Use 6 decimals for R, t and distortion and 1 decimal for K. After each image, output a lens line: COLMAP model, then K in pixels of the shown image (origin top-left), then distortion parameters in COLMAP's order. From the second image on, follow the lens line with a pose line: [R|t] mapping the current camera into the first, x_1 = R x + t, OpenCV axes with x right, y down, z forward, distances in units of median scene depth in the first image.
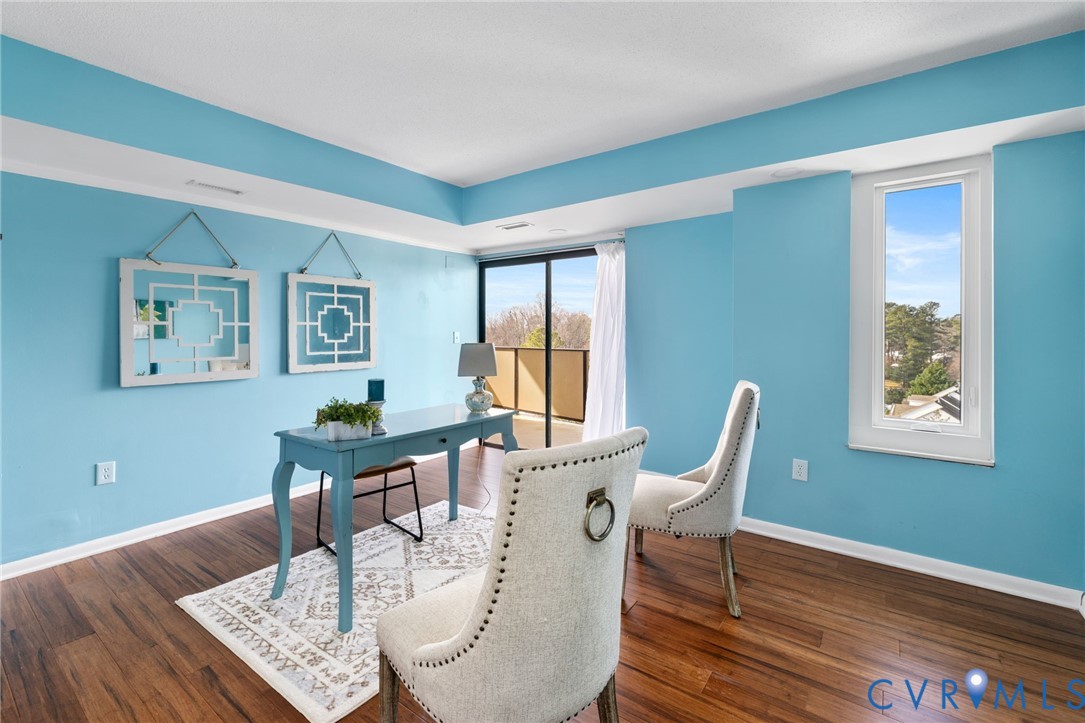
lens RADIAL K [[482.8, 0, 521.2], [0, 482.8, 335.3], [0, 0, 1]] dist [0.005826, 0.000113]
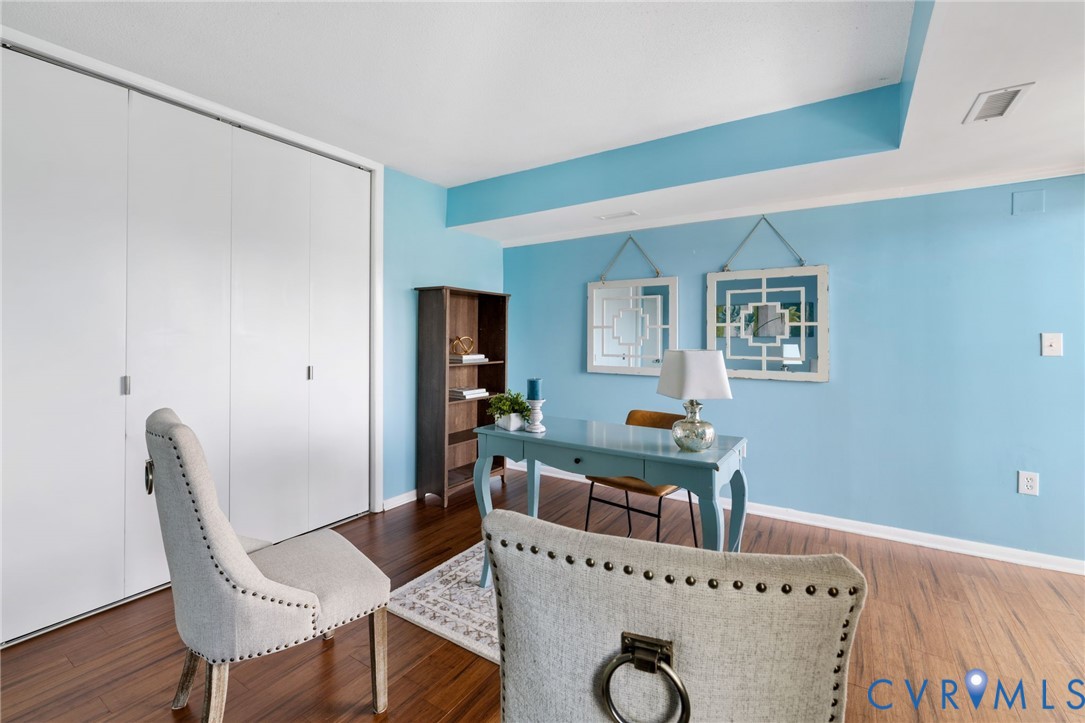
lens RADIAL K [[482.8, 0, 536.9], [0, 482.8, 333.4], [0, 0, 1]] dist [0.005826, 0.000113]
pose [[0.080518, 0.002633, -0.996750, 0.433528], [-0.004618, 0.999987, 0.002268, -0.007469], [0.996742, 0.004420, 0.080529, 0.537332]]
